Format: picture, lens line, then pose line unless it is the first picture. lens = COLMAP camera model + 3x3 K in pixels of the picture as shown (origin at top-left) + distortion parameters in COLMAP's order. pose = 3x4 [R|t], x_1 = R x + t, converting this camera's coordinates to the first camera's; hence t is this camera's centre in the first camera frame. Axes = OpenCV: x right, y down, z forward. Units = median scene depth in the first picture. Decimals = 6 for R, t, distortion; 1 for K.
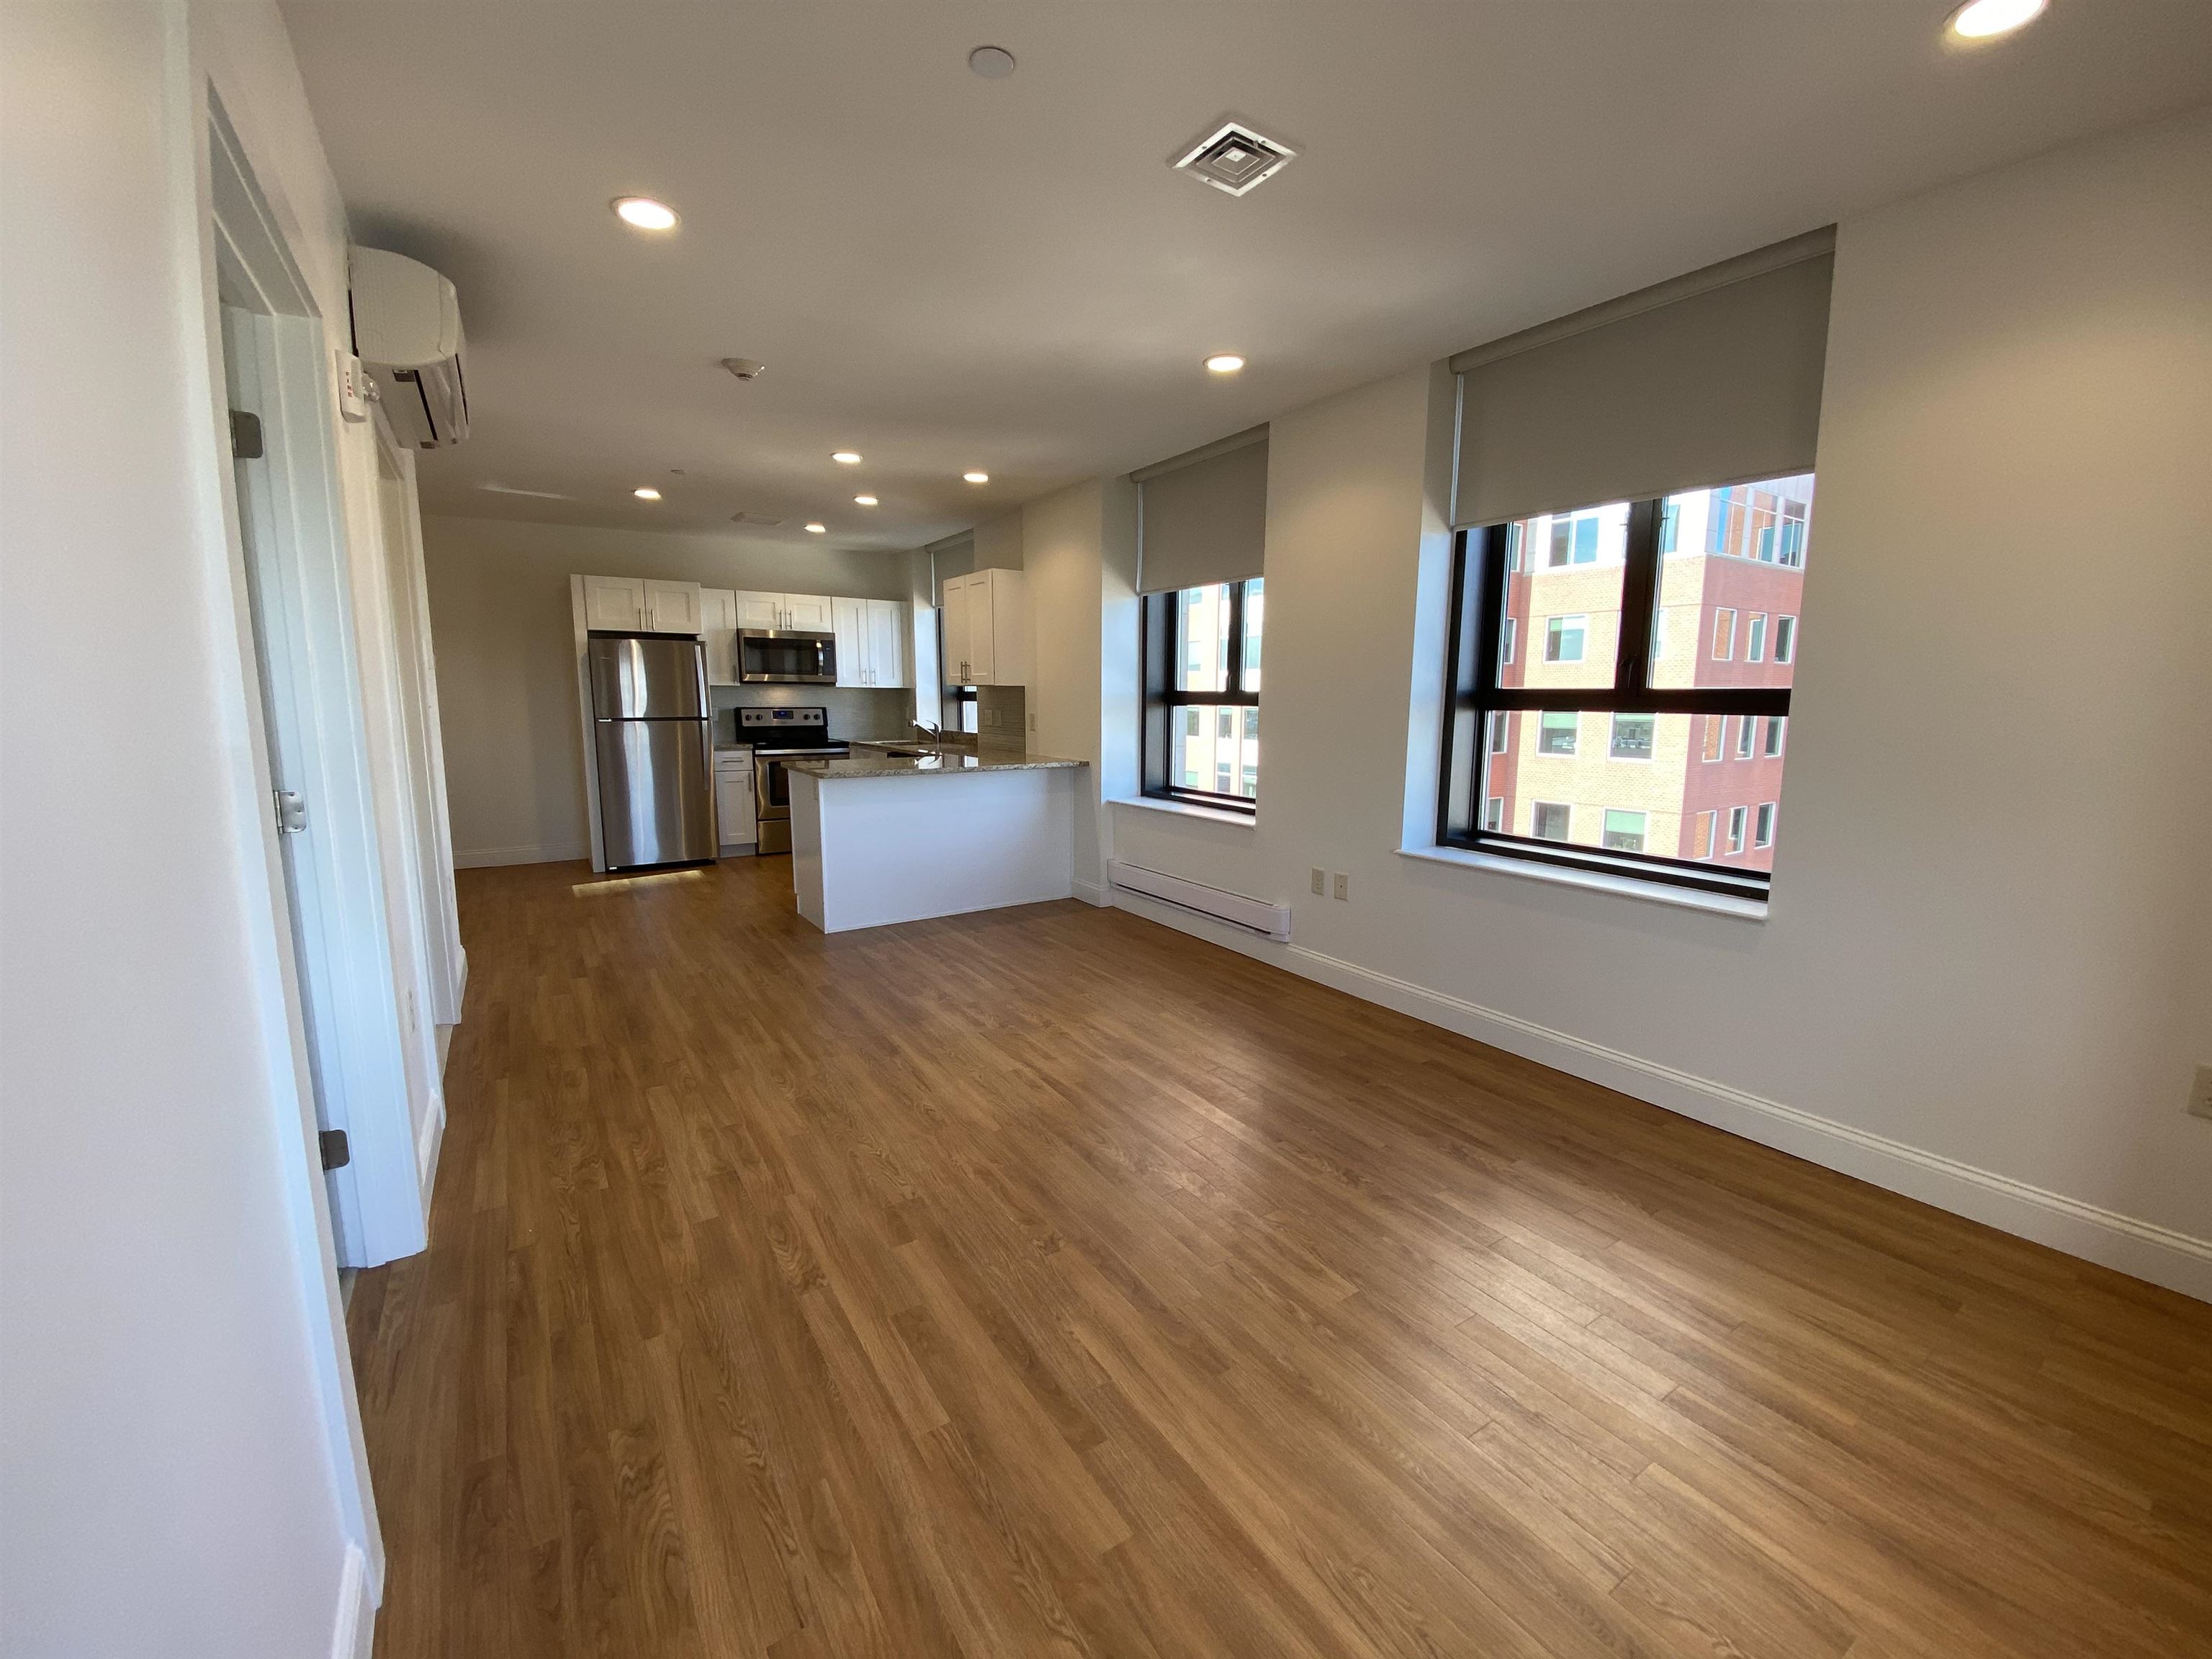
lens RADIAL K [[894.2, 0, 1130.0], [0, 894.2, 820.1], [0, 0, 1]] dist [0.014418, -0.016605]
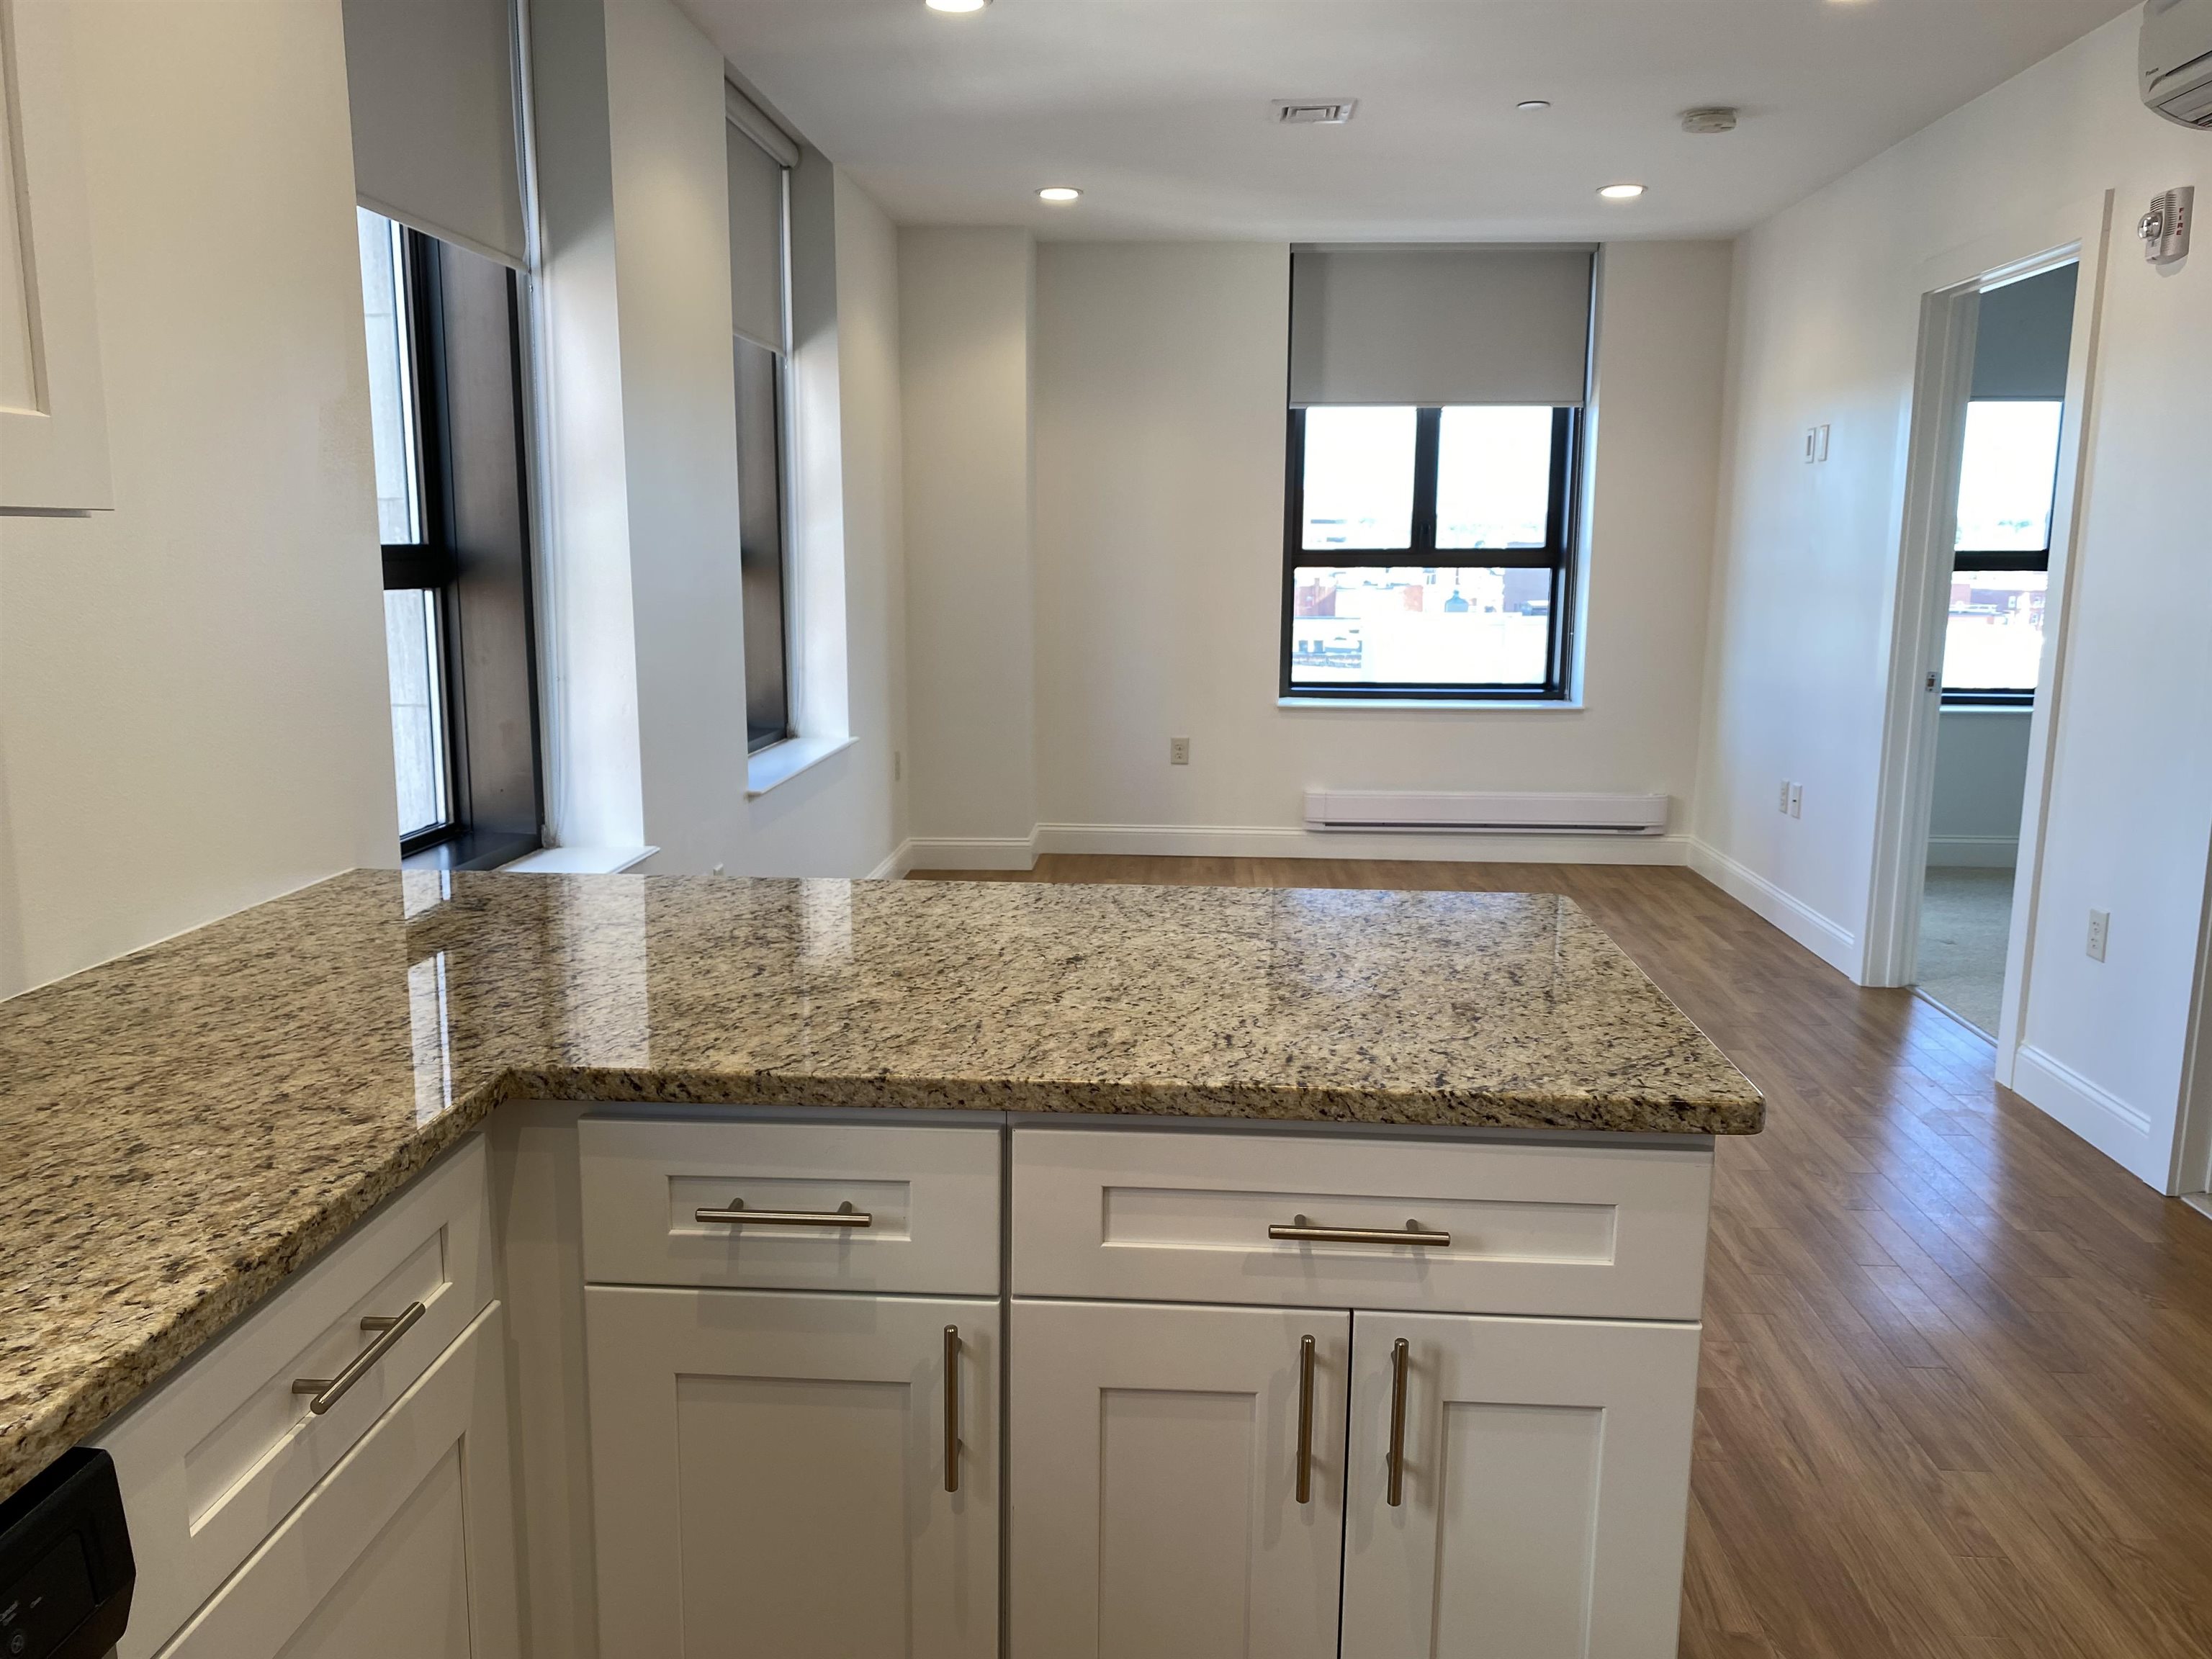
lens RADIAL K [[1694.8, 0, 1119.2], [0, 1694.8, 831.5], [0, 0, 1]] dist [0.037539, -0.053319]
pose [[-0.791484, -0.113365, 0.600584, -0.345118], [0.075768, 0.956868, 0.280469, -0.137751], [-0.606475, 0.267492, -0.748756, 0.926771]]
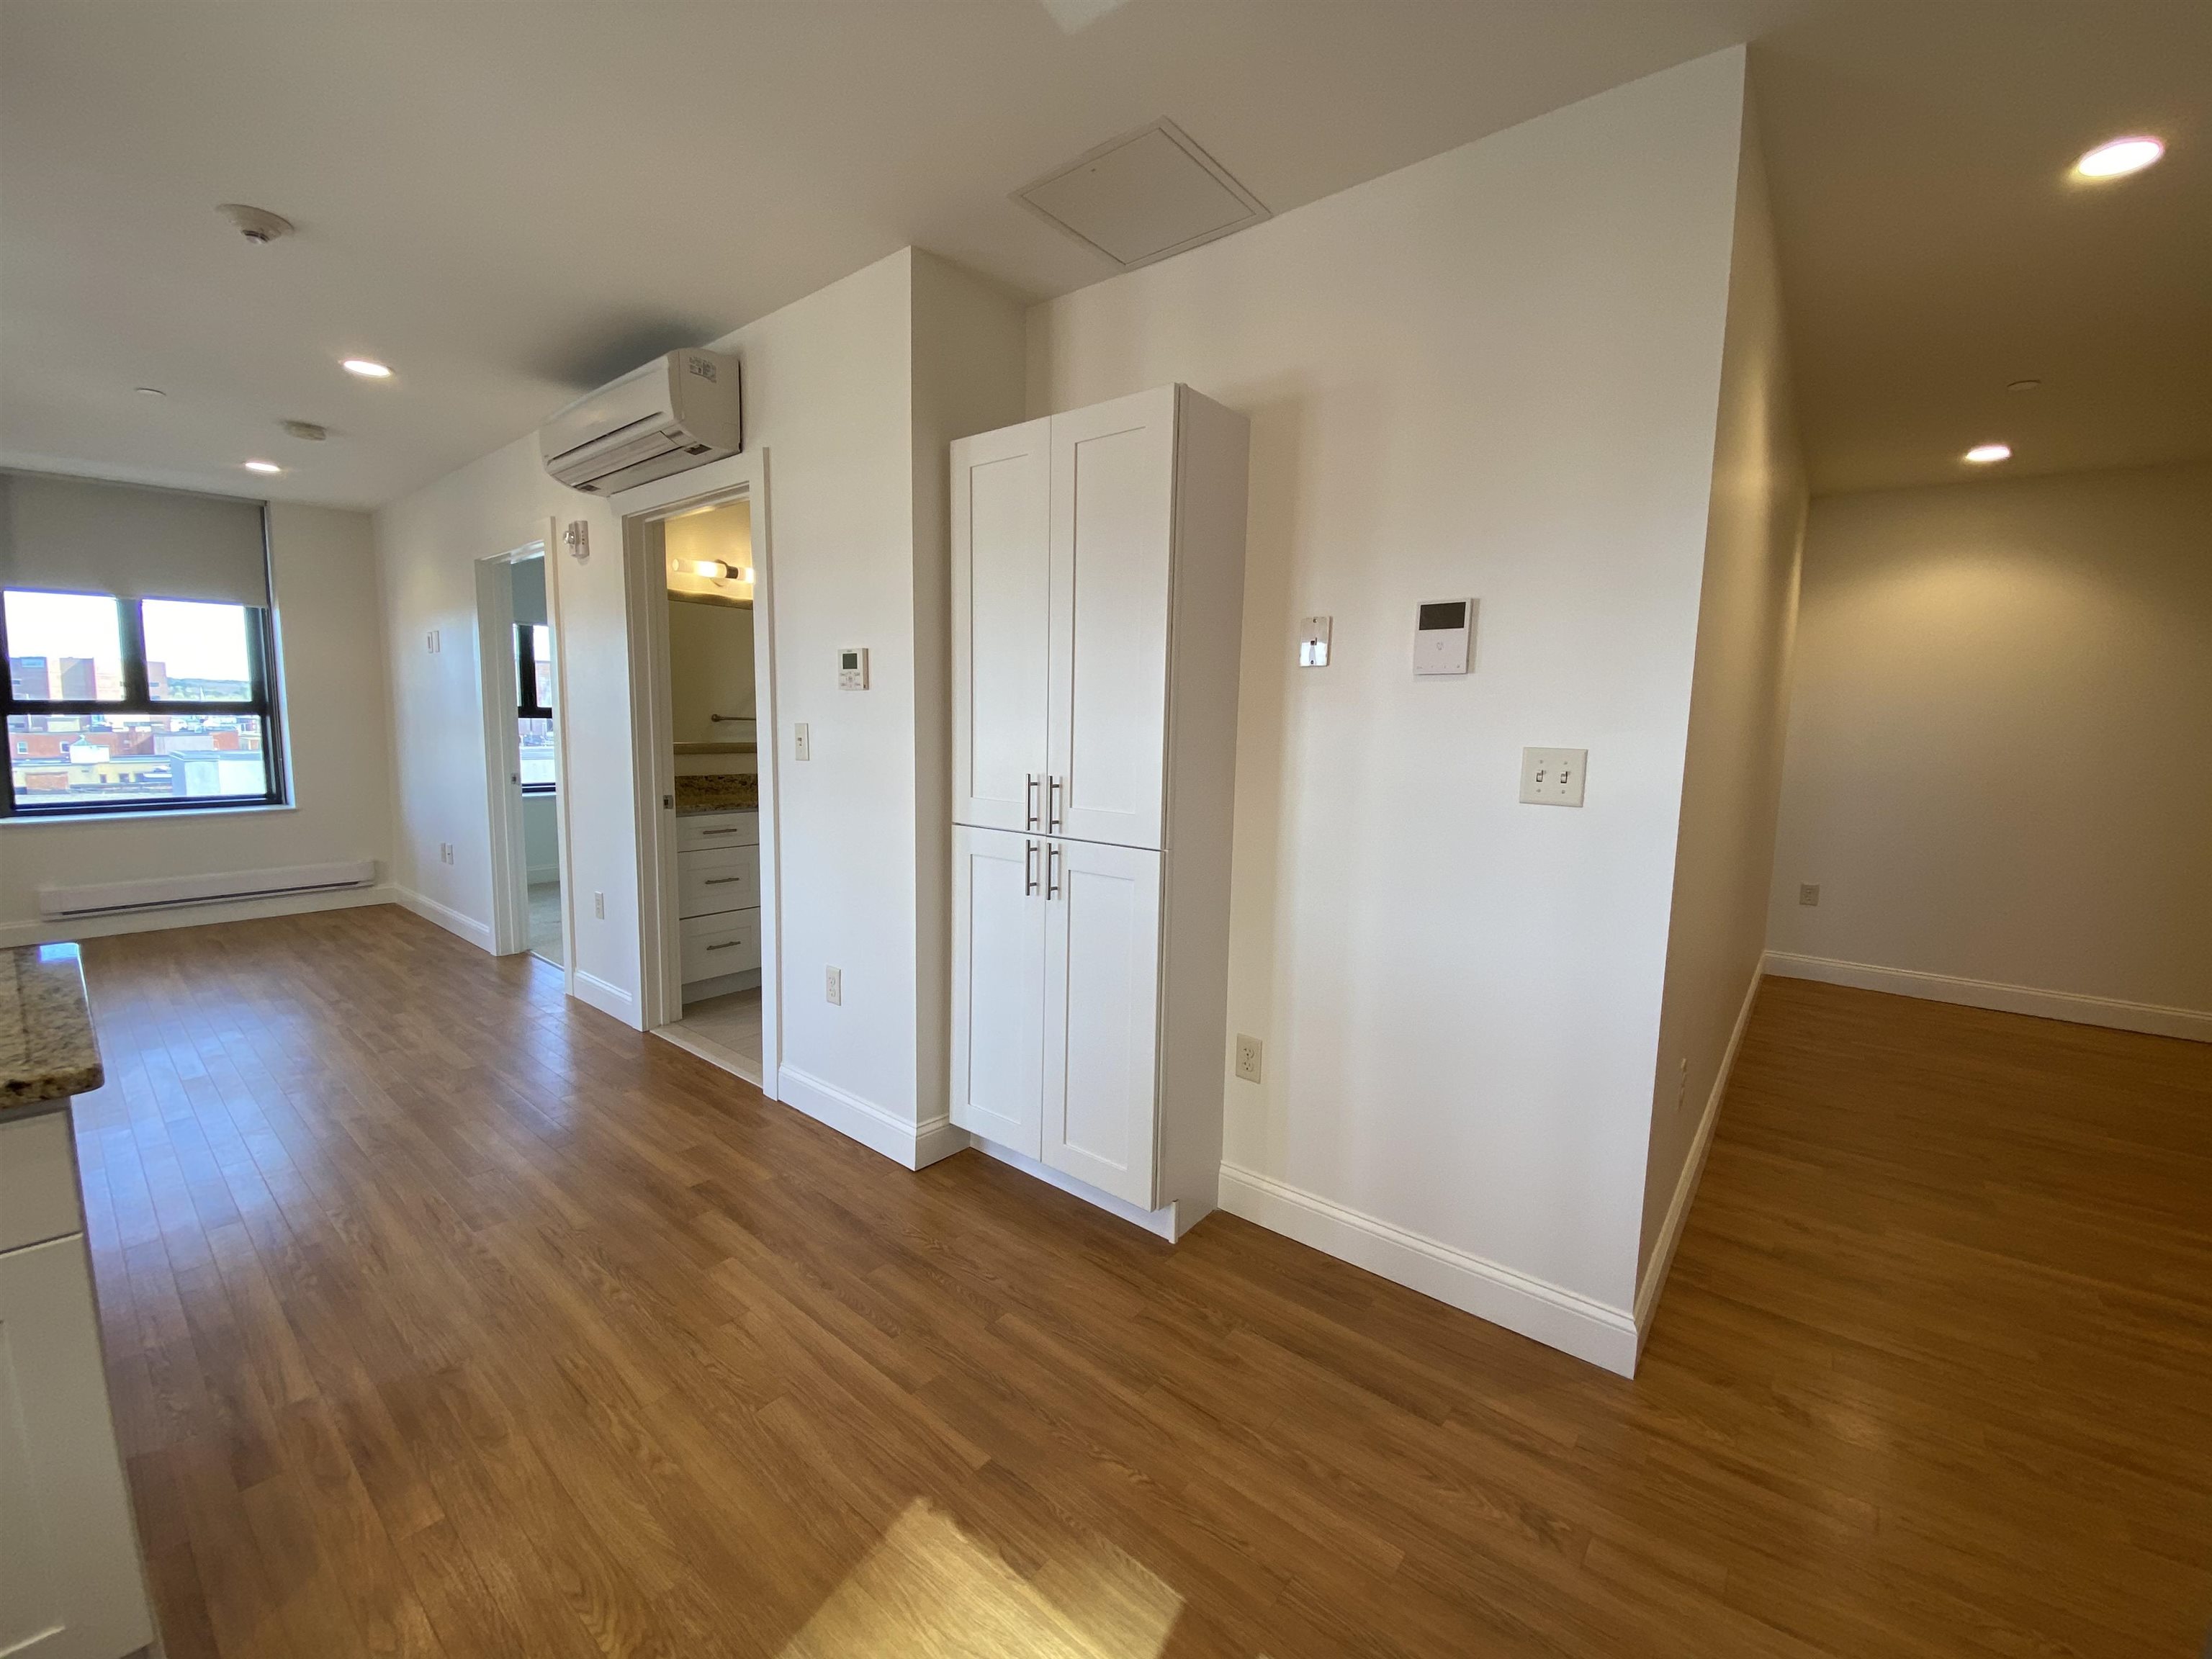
lens RADIAL K [[894.2, 0, 1099.2], [0, 894.2, 815.6], [0, 0, 1]] dist [0.014418, -0.016605]
pose [[-0.959868, 0.006028, -0.280388, -0.408372], [-0.064163, 0.968532, 0.240476, -0.133928], [0.273014, 0.248816, -0.929276, 0.915194]]
